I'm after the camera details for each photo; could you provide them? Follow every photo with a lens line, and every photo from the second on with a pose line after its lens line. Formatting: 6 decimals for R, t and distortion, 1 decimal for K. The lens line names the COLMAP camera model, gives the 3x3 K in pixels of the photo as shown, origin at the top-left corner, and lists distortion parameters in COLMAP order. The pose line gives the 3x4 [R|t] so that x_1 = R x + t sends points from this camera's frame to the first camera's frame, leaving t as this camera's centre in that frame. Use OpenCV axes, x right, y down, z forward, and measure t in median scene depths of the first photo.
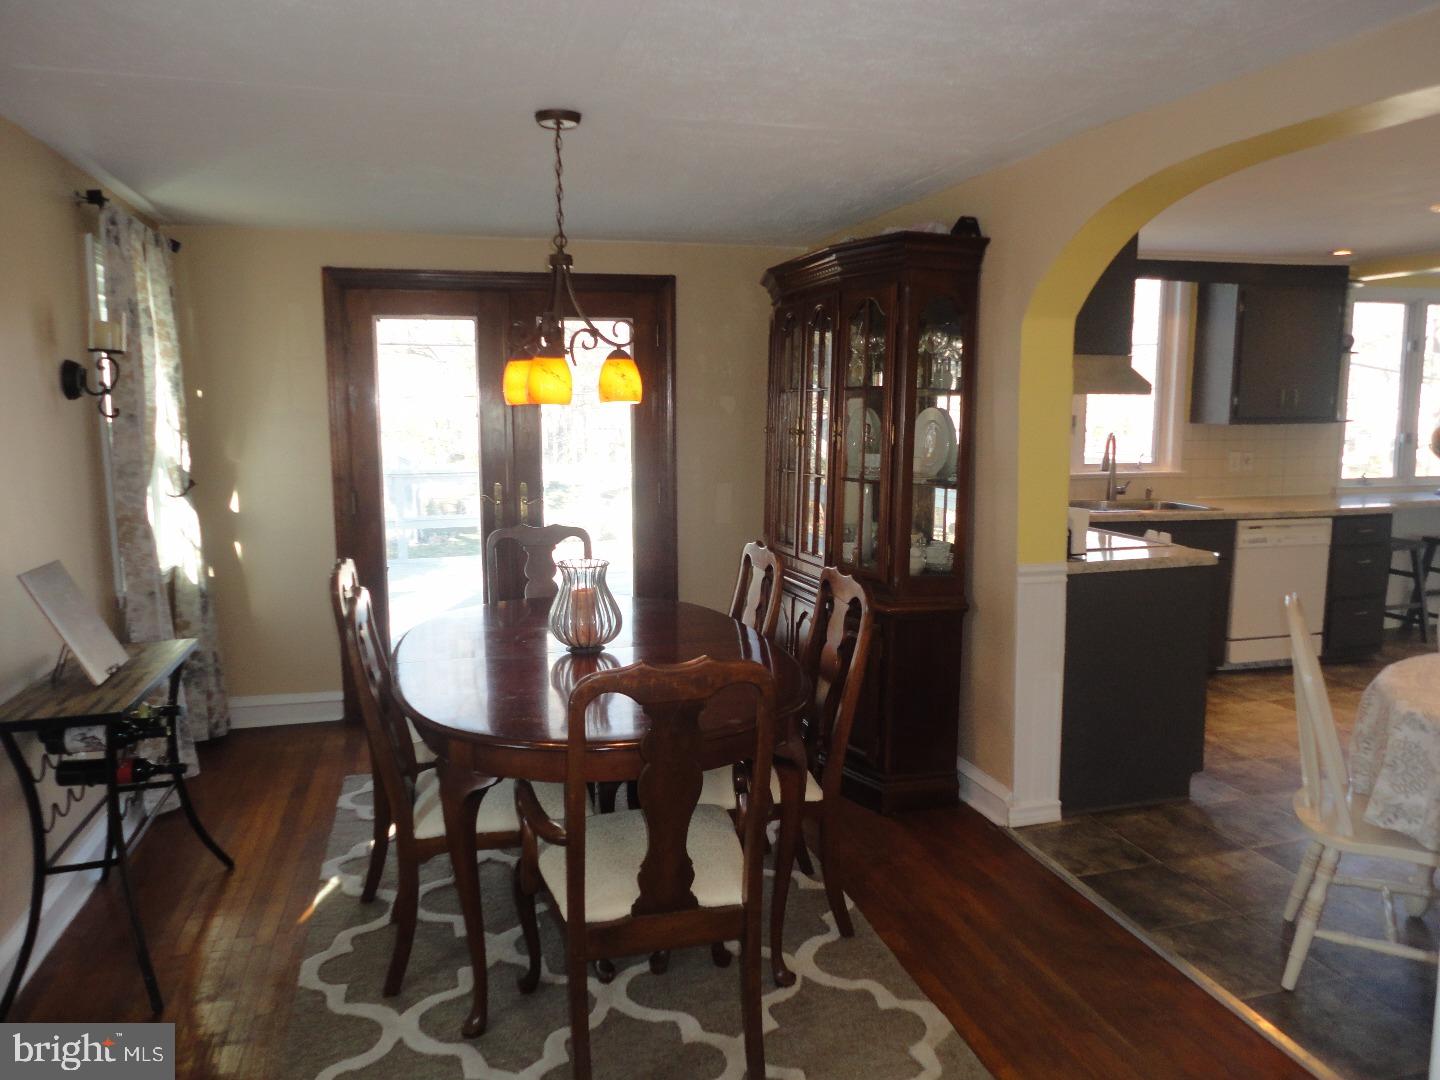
lens RADIAL K [[1024.5, 0, 711.2], [0, 1024.5, 529.6], [0, 0, 1]] dist [-0.013459, 0.004603]
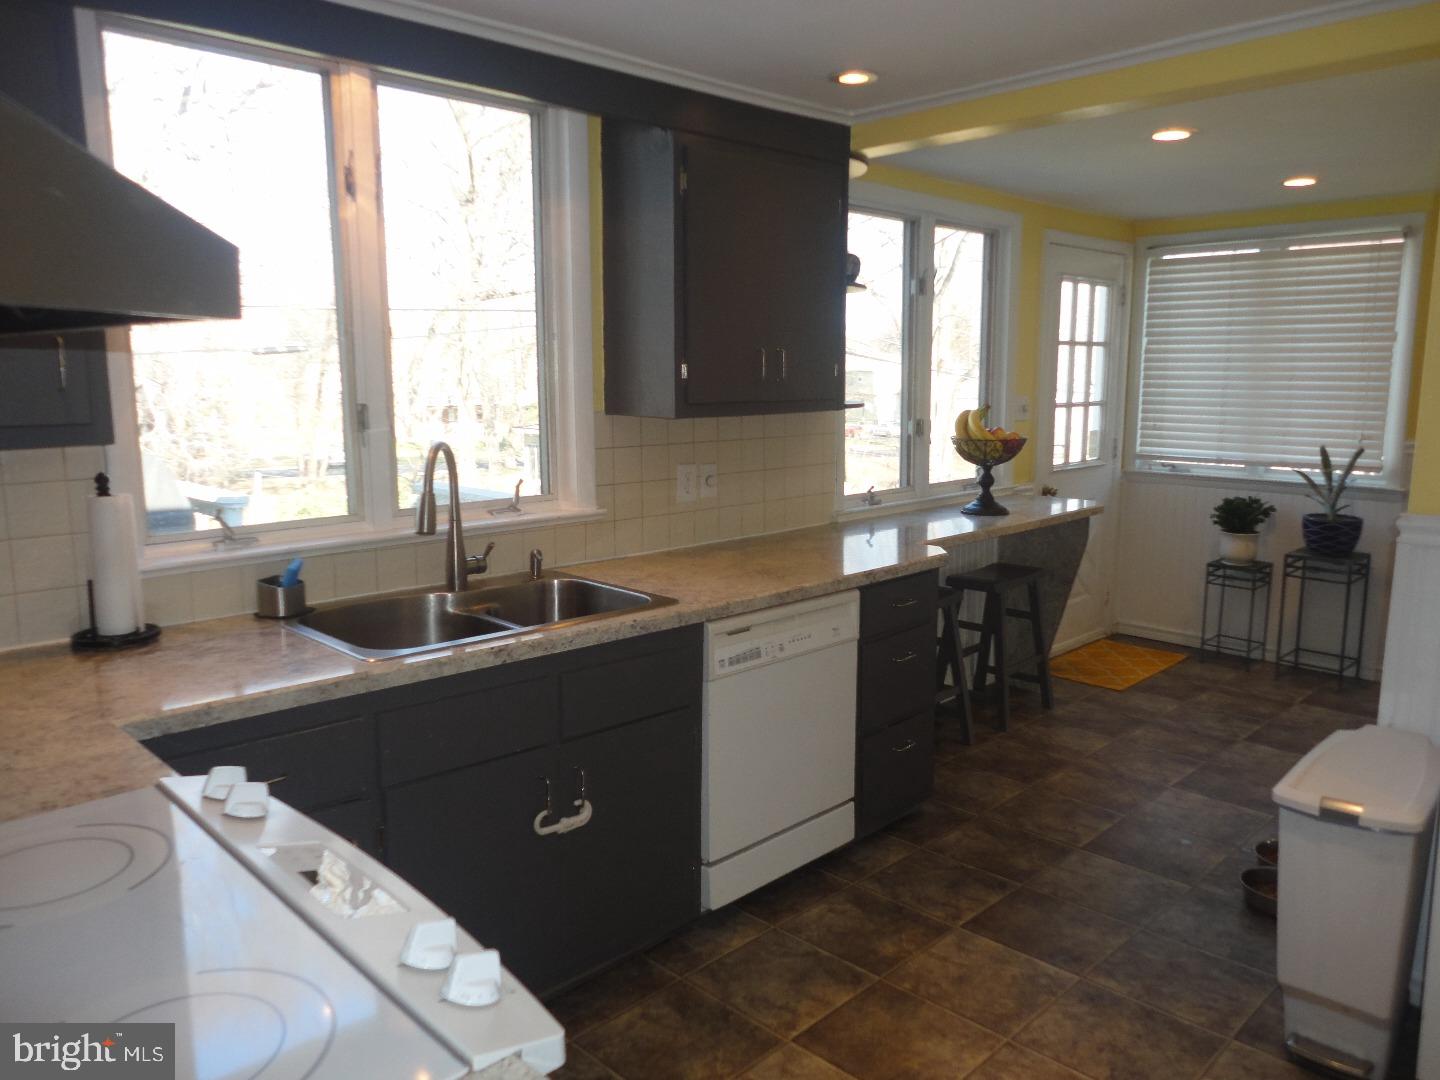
lens RADIAL K [[1024.5, 0, 714.4], [0, 1024.5, 535.2], [0, 0, 1]] dist [-0.013459, 0.004603]
pose [[0.870401, -0.078540, 0.486039, 0.281428], [0.065381, 0.996890, 0.044004, -0.067874], [-0.487983, -0.006524, 0.872829, 0.564522]]
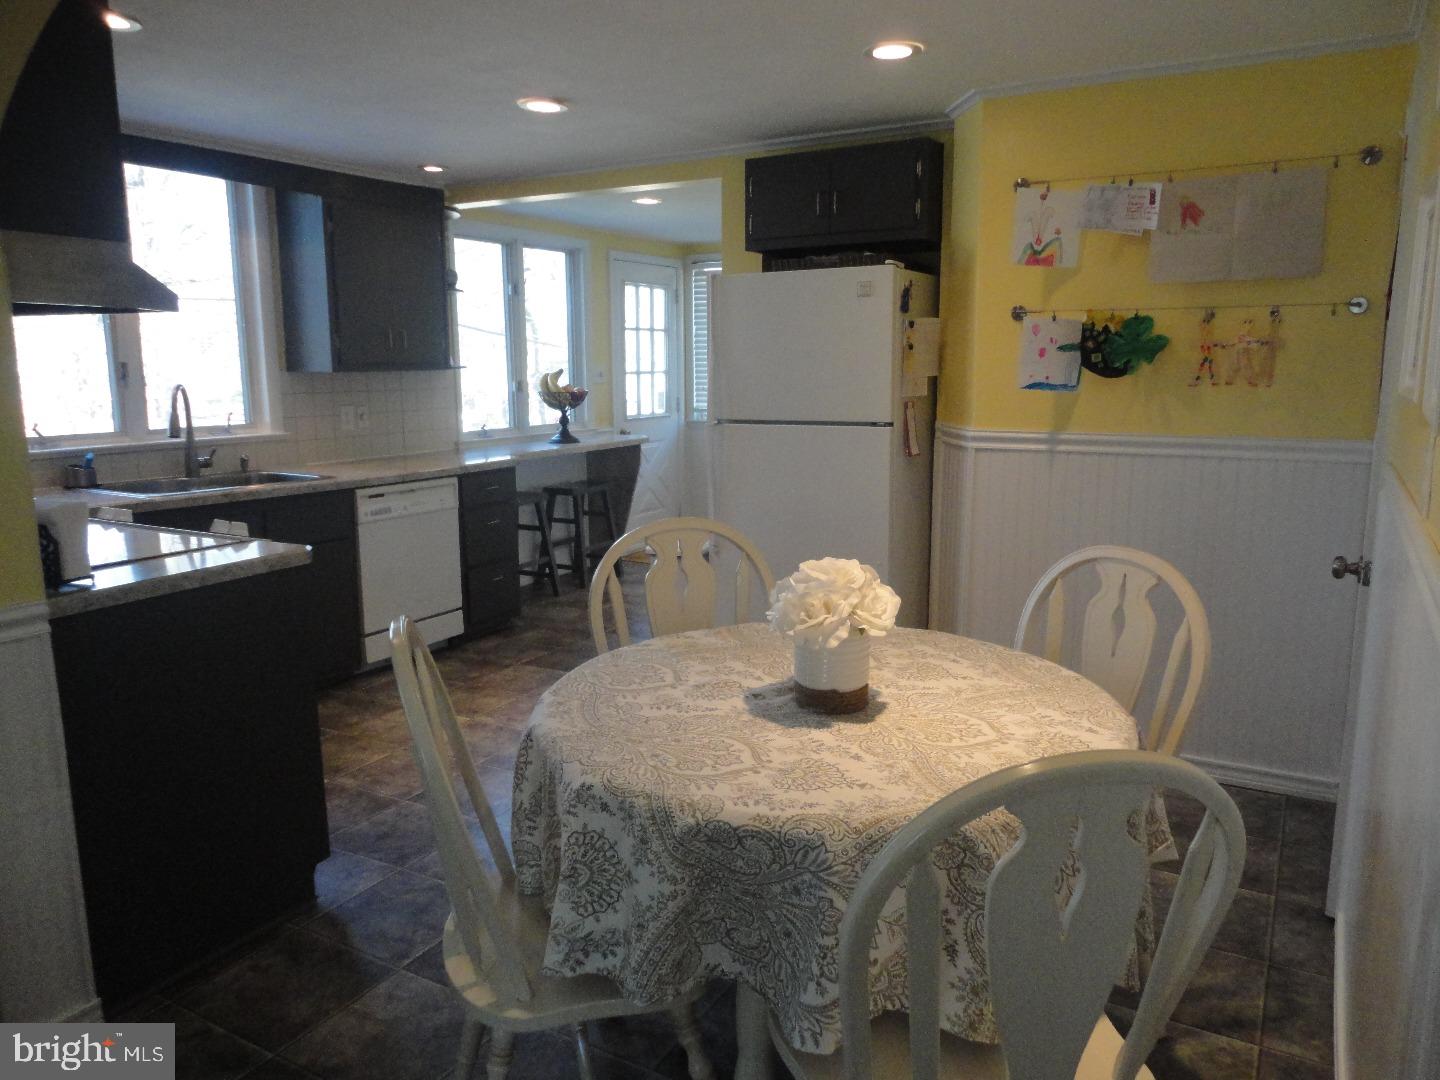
lens RADIAL K [[1024.5, 0, 701.2], [0, 1024.5, 539.6], [0, 0, 1]] dist [-0.013459, 0.004603]
pose [[0.712211, -0.122254, 0.691238, 0.141362], [0.094863, 0.992447, 0.077785, -0.006302], [-0.695526, 0.010173, 0.718429, 0.219693]]
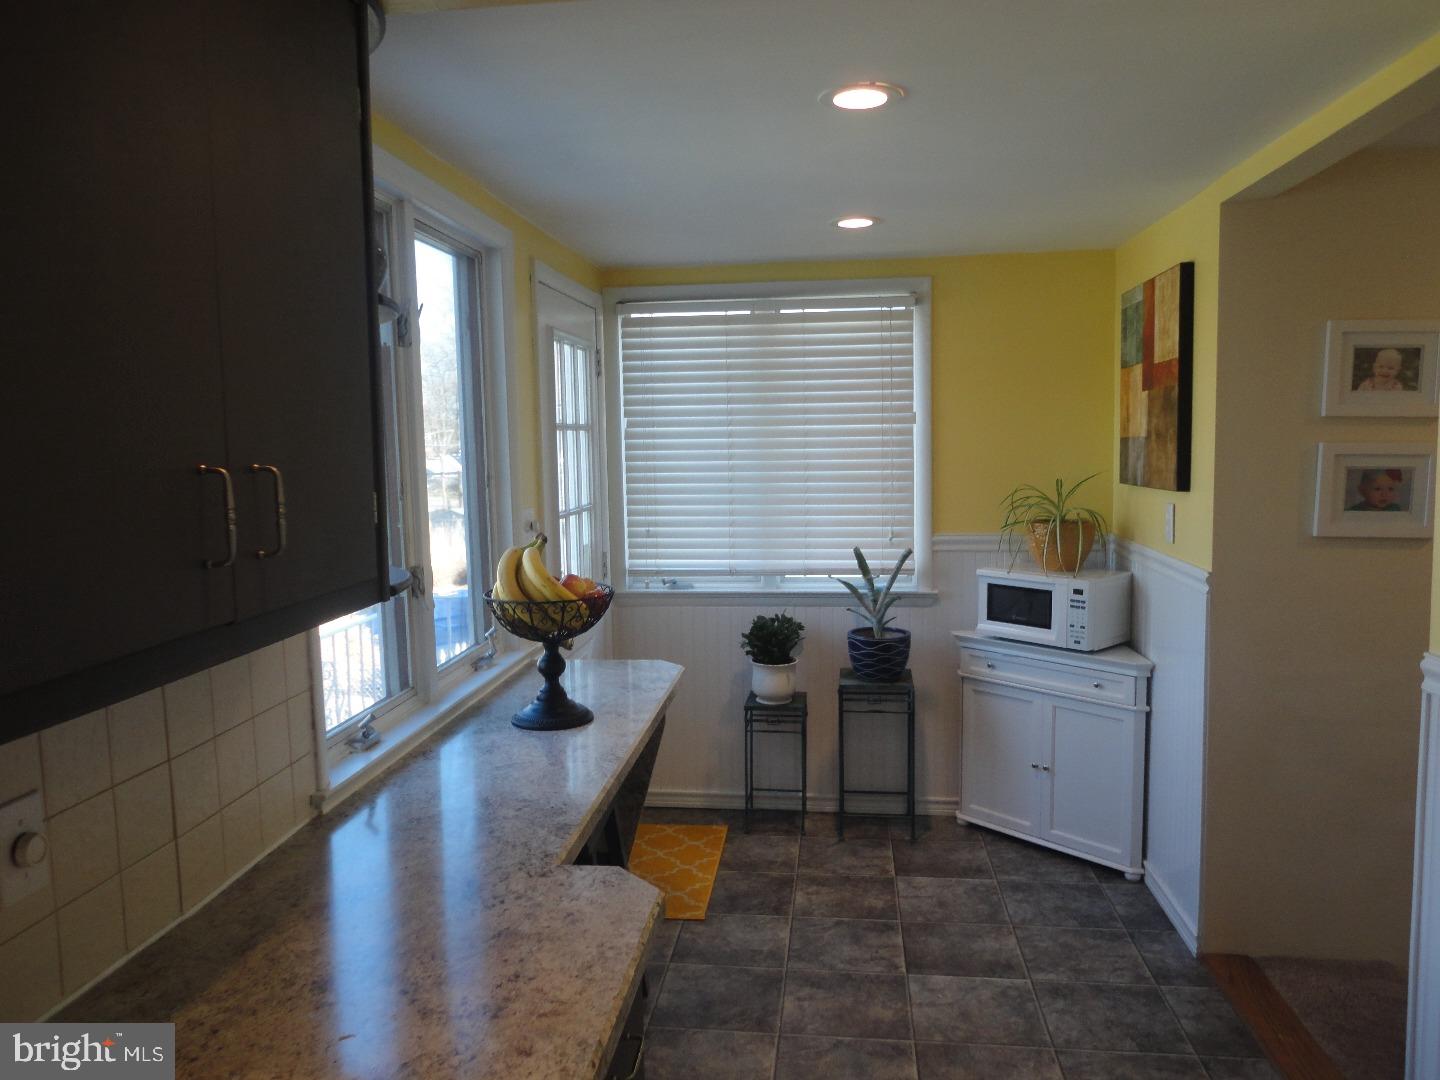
lens RADIAL K [[1024.5, 0, 696.3], [0, 1024.5, 534.3], [0, 0, 1]] dist [-0.013459, 0.004603]
pose [[0.368425, -0.092658, 0.925029, 0.446590], [0.139944, 0.989210, 0.043350, -0.126629], [-0.919064, 0.113481, 0.377416, 0.891956]]
